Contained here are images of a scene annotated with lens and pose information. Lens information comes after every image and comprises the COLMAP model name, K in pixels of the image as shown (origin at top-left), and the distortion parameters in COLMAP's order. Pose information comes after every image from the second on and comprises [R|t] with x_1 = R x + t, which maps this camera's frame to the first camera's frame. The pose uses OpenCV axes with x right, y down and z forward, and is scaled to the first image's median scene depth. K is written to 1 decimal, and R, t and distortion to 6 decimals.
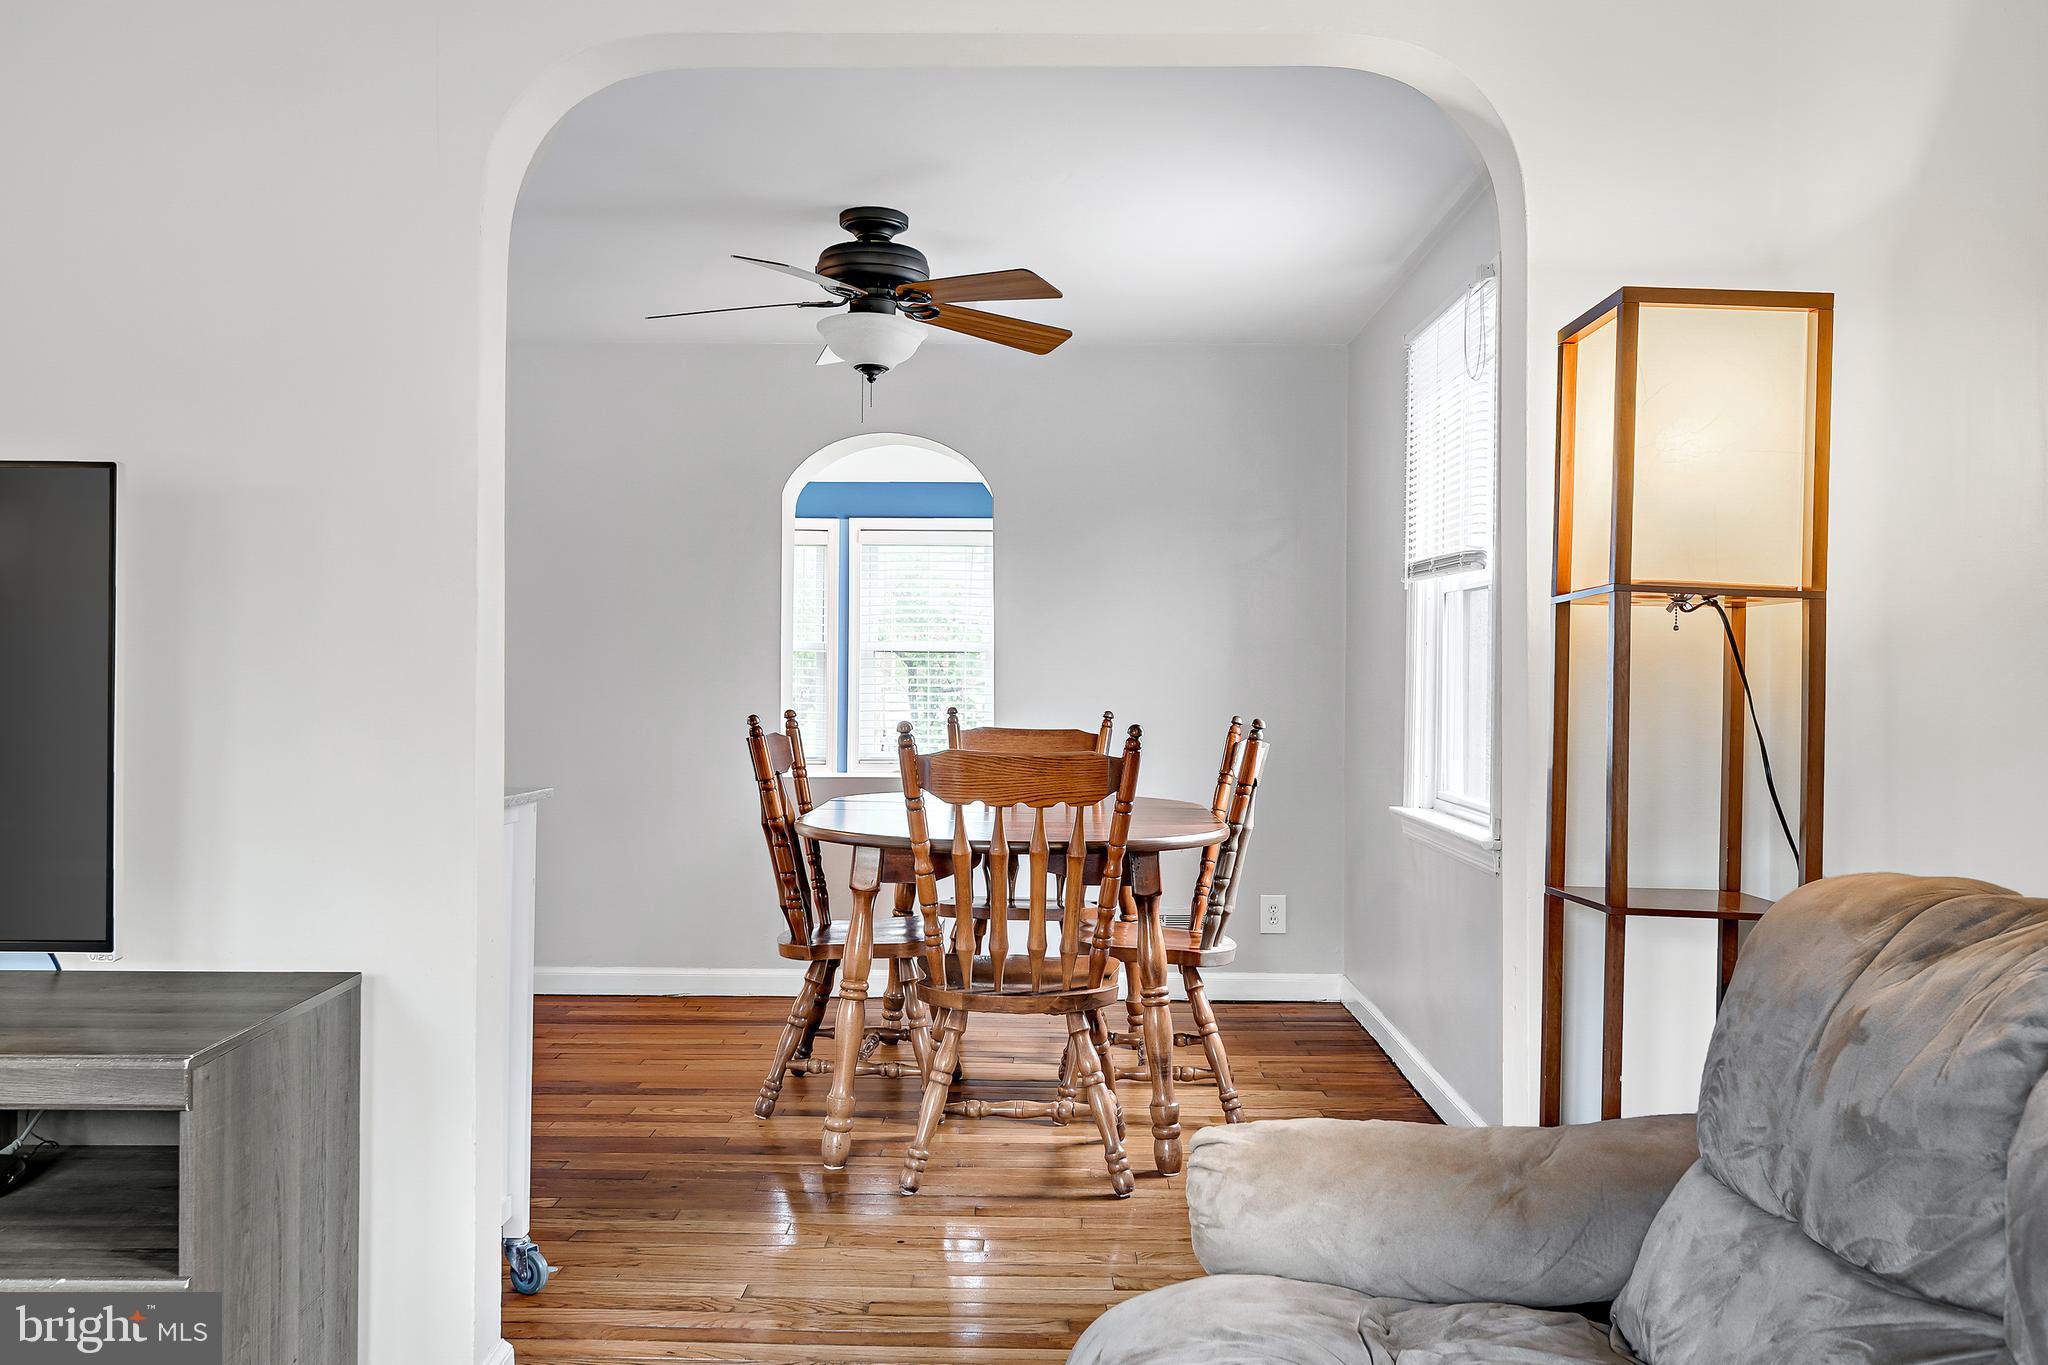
lens RADIAL K [[1711.5, 0, 1026.5], [0, 1711.5, 677.2], [0, 0, 1]] dist [0.025145, -0.009163]
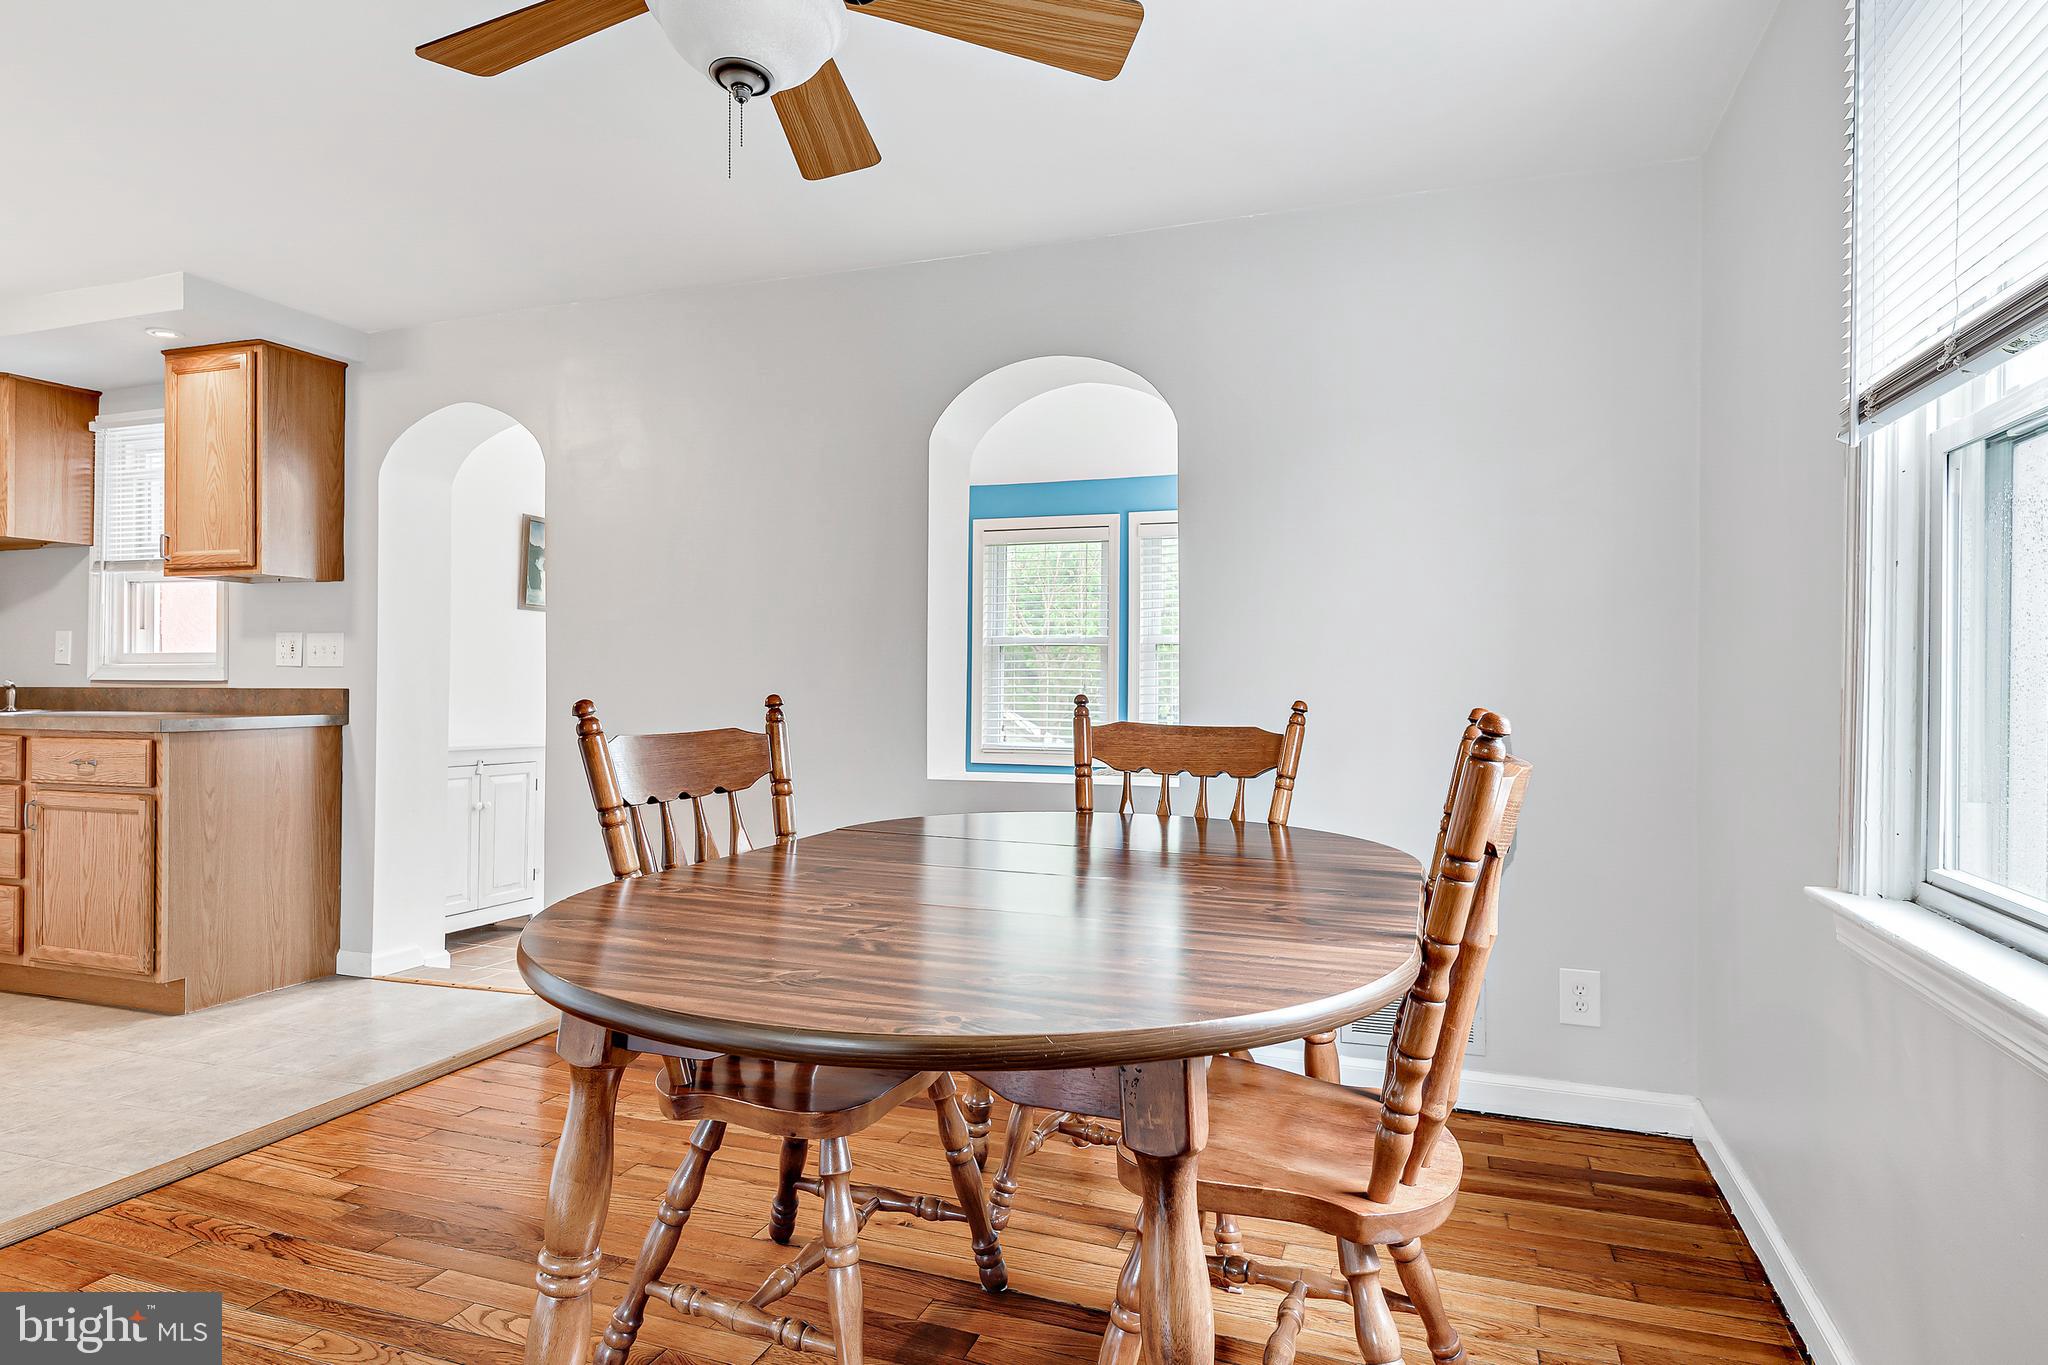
lens RADIAL K [[1134.9, 0, 1032.3], [0, 1134.9, 675.5], [0, 0, 1]] dist [0.027359, -0.018938]
pose [[0.945152, -0.002664, -0.326620, 0.147734], [0.000201, 0.999971, -0.007575, 0.020668], [0.326631, 0.007094, 0.945125, 0.843507]]
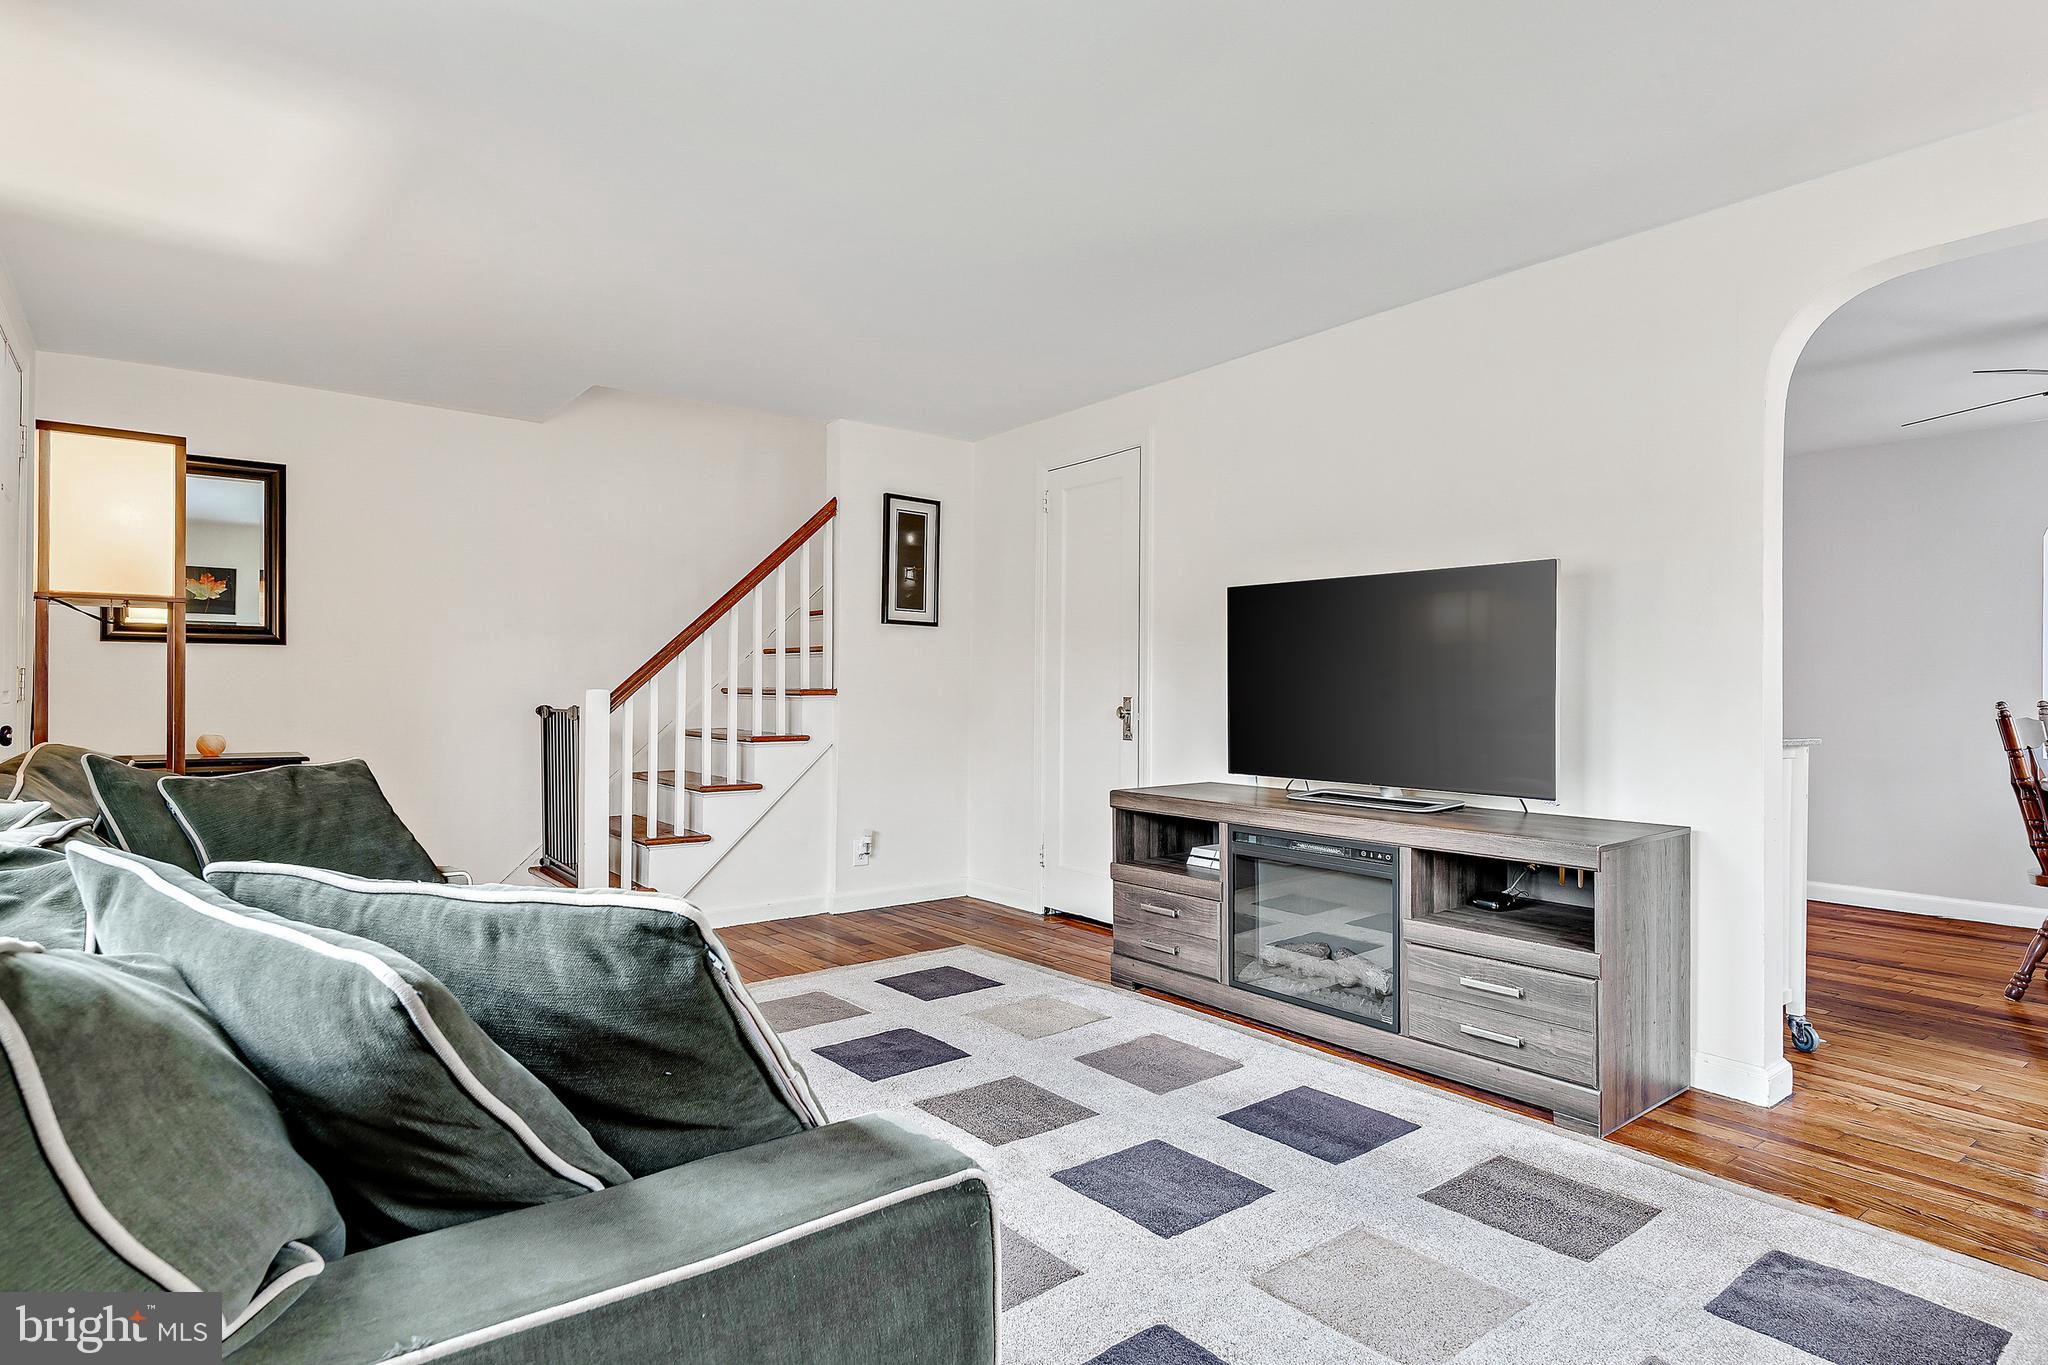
lens RADIAL K [[1093.3, 0, 1026.3], [0, 1093.3, 680.1], [0, 0, 1]] dist [0.012114, -0.006615]
pose [[0.614542, -0.007345, -0.788850, 0.067204], [-0.005171, 0.999898, -0.013338, 0.026047], [0.788867, 0.012276, 0.614441, -0.184807]]
